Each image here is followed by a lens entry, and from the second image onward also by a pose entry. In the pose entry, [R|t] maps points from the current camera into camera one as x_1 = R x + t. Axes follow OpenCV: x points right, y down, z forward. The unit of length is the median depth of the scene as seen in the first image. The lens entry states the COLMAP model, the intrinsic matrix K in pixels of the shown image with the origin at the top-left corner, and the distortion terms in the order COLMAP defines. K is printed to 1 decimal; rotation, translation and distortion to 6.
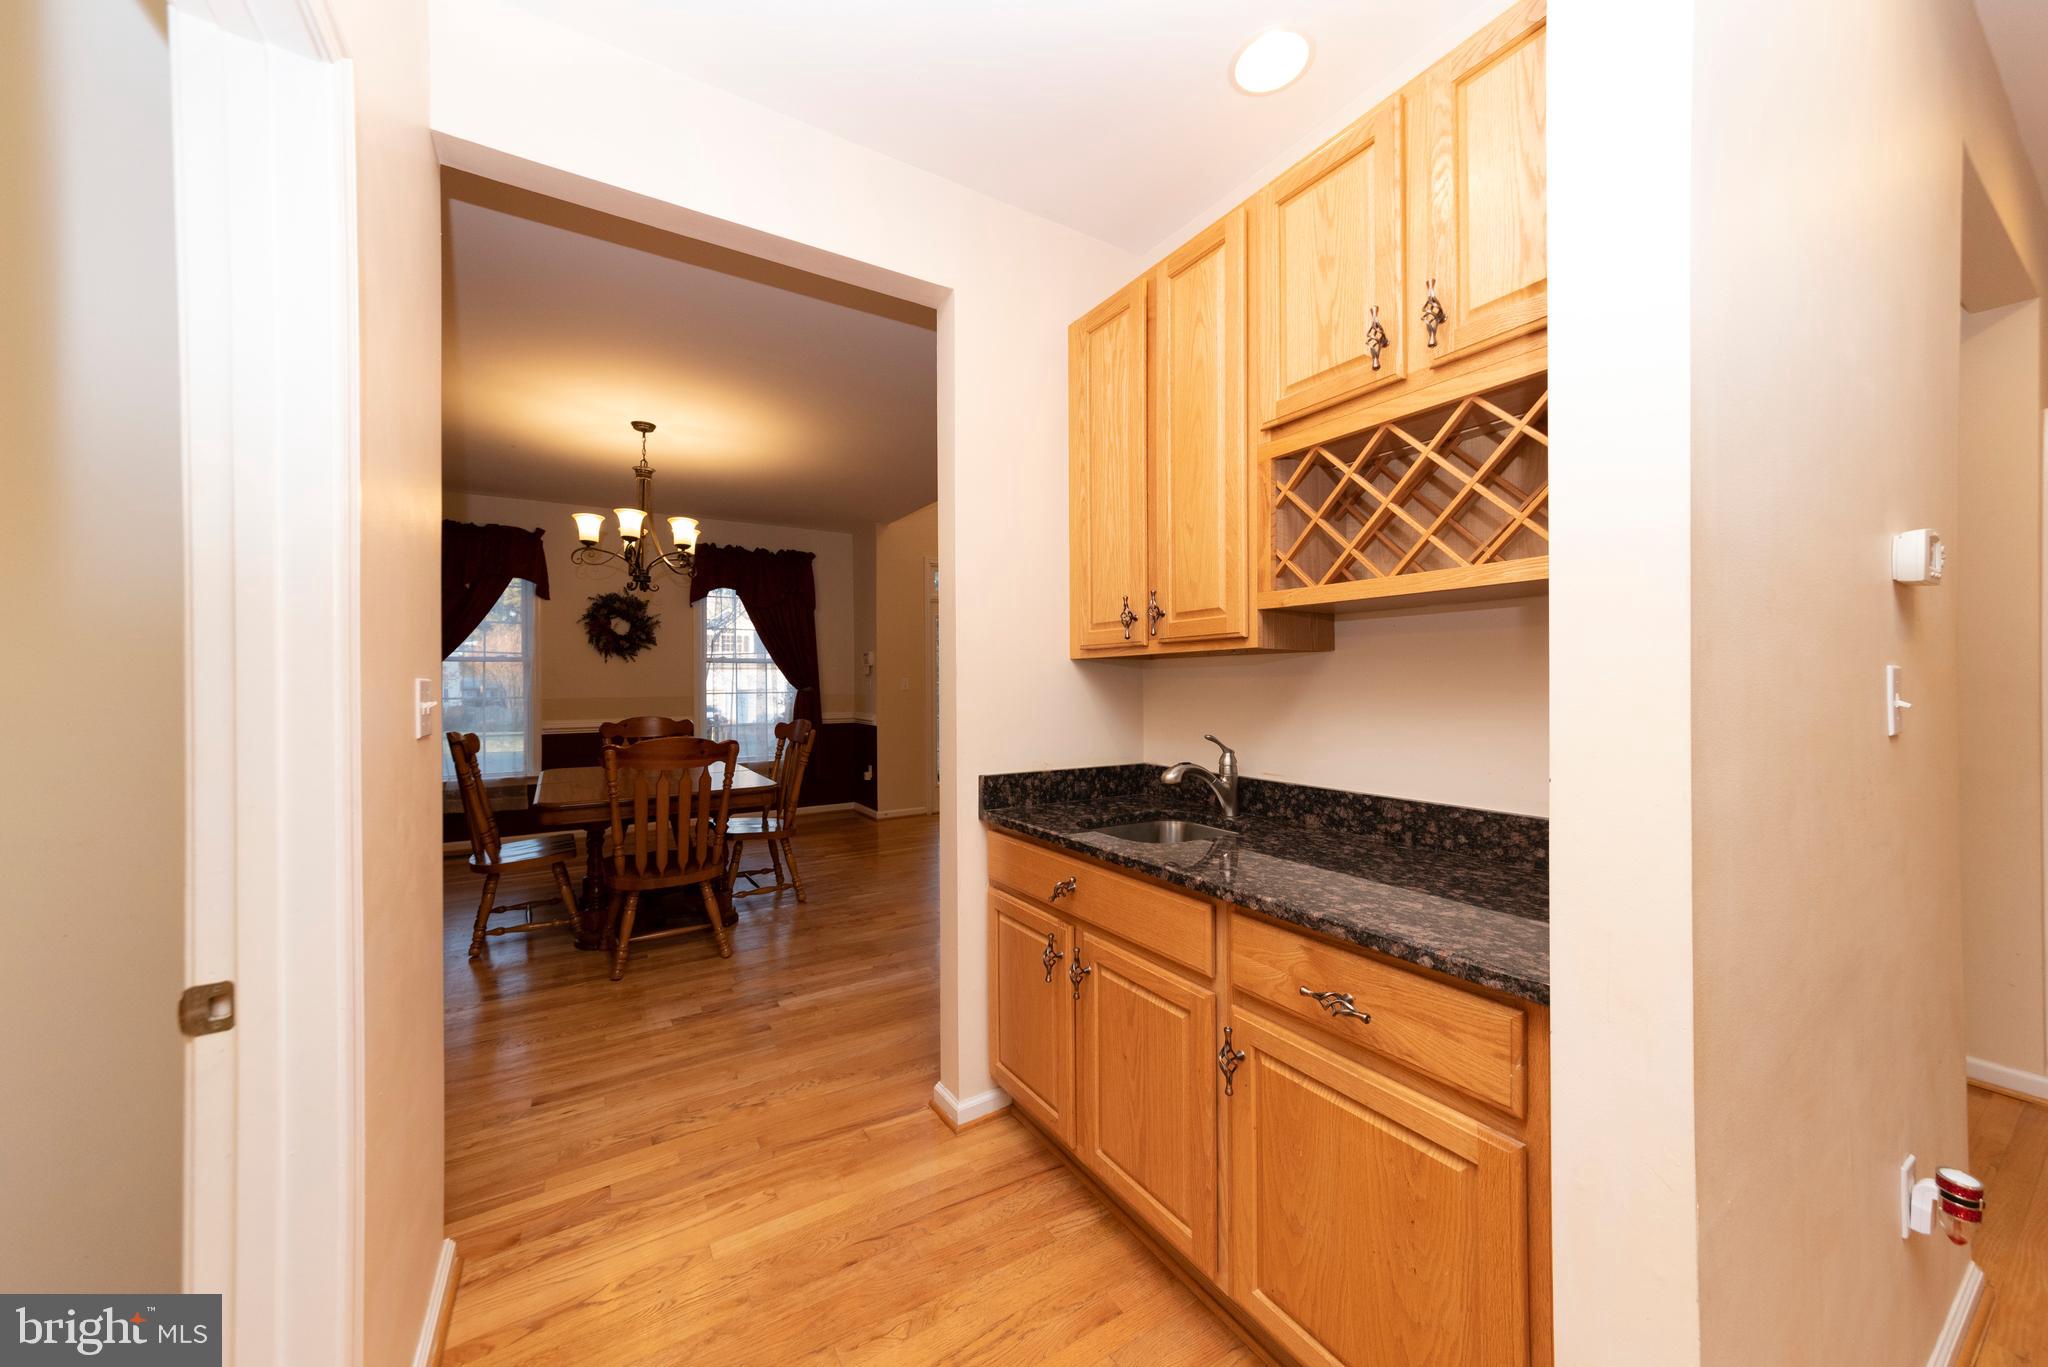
lens RADIAL K [[728.5, 0, 1022.4], [0, 728.5, 685.4], [0, 0, 1]] dist [0.001508, 0.002145]
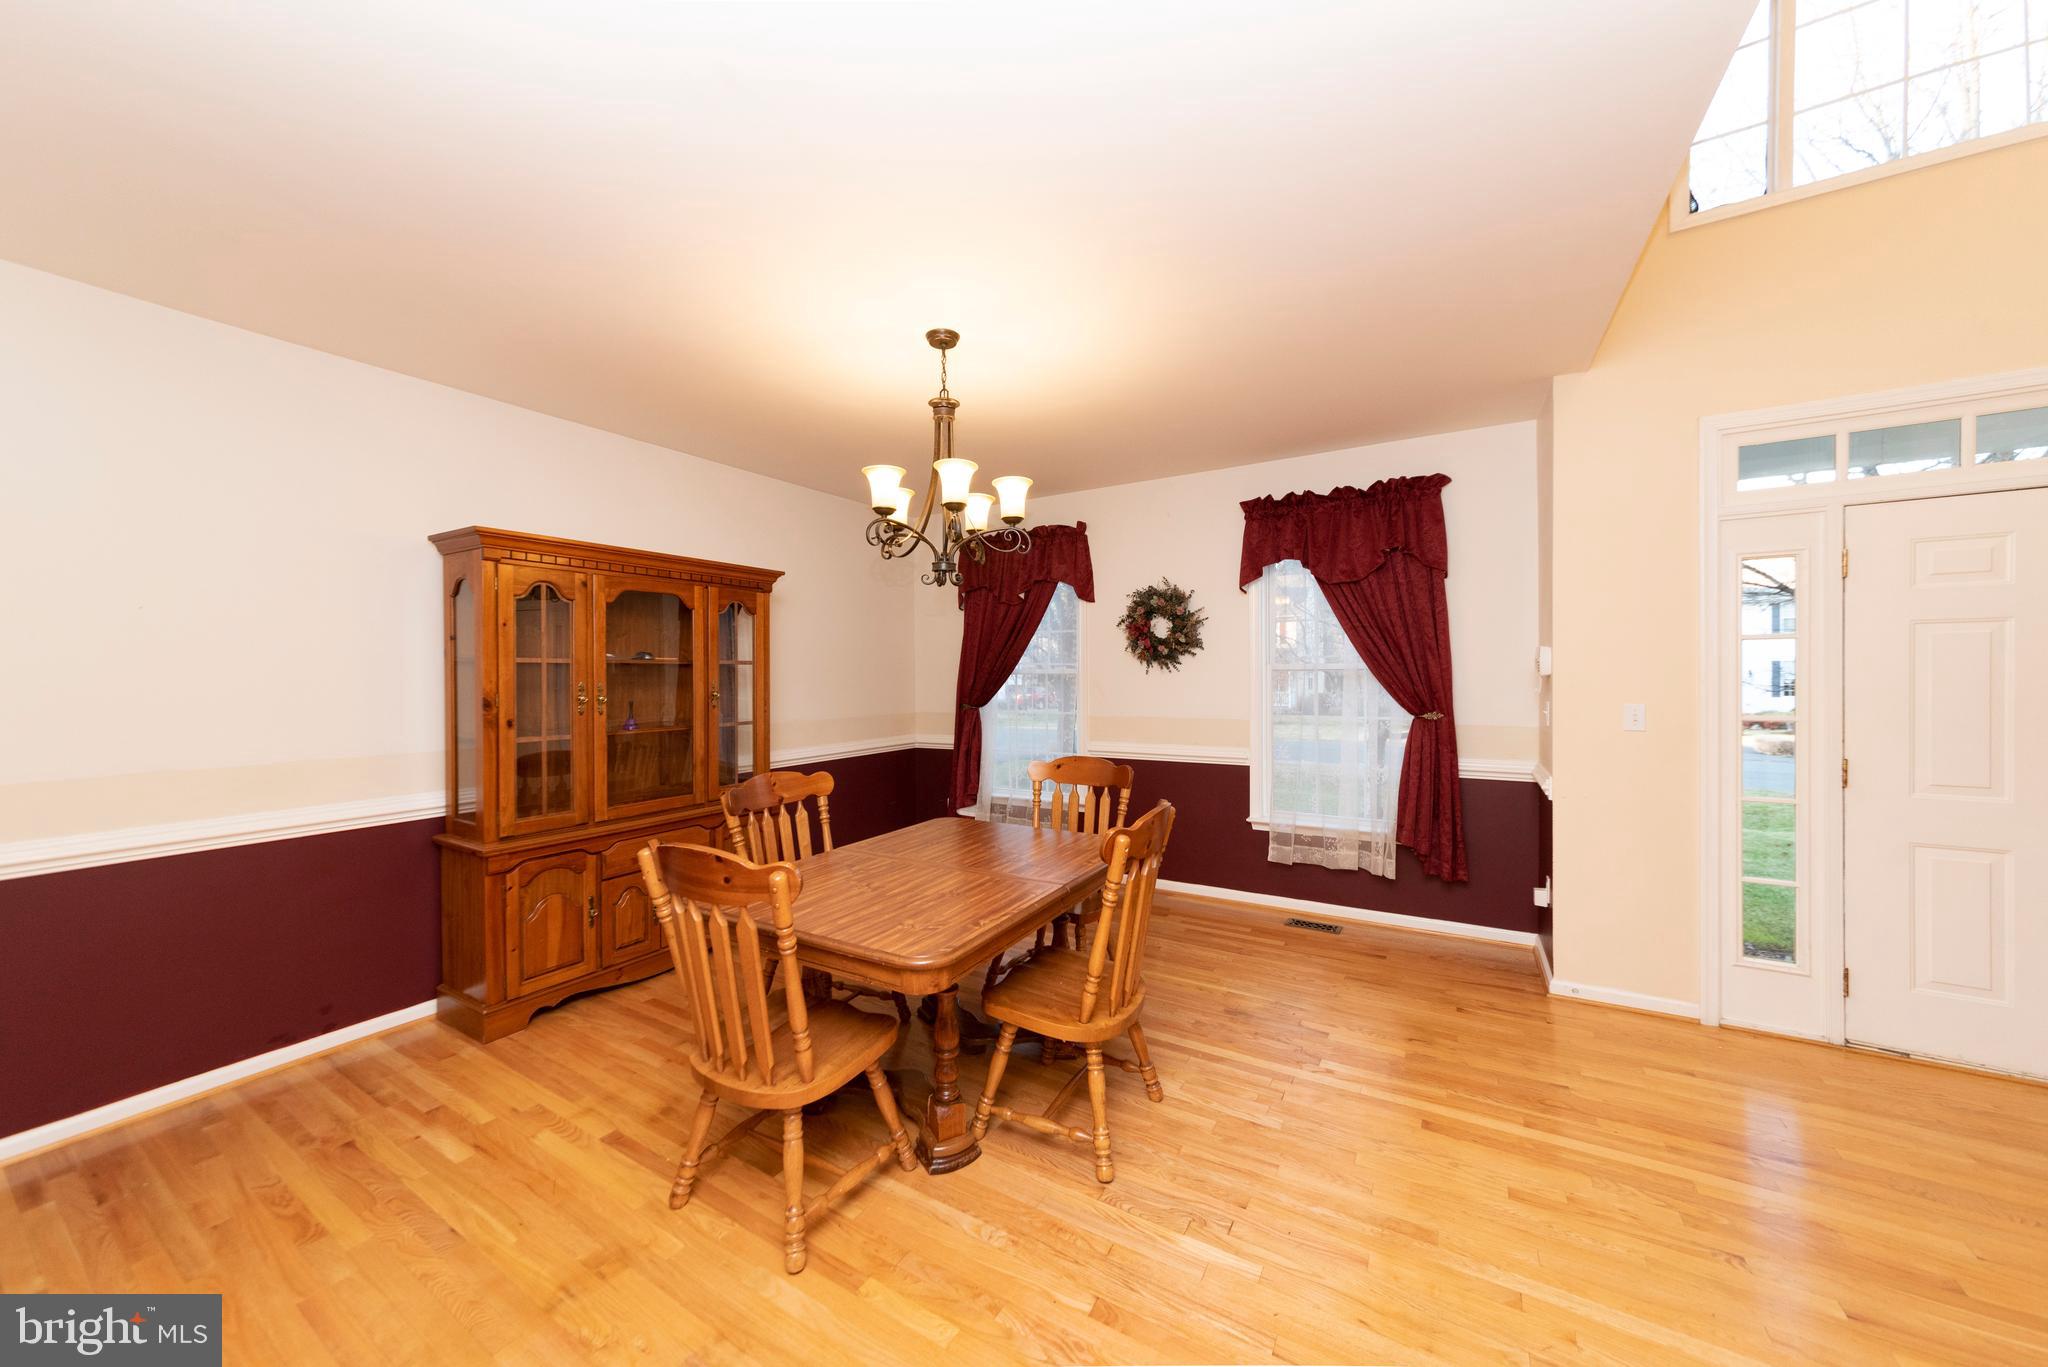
lens RADIAL K [[692.4, 0, 1022.7], [0, 692.4, 683.5], [0, 0, 1]] dist [0.002110, 0.000048]
pose [[0.438690, 0.020567, -0.898403, 0.061855], [-0.001089, 0.999749, 0.022356, -0.035580], [0.898638, -0.008829, 0.438603, 0.528229]]
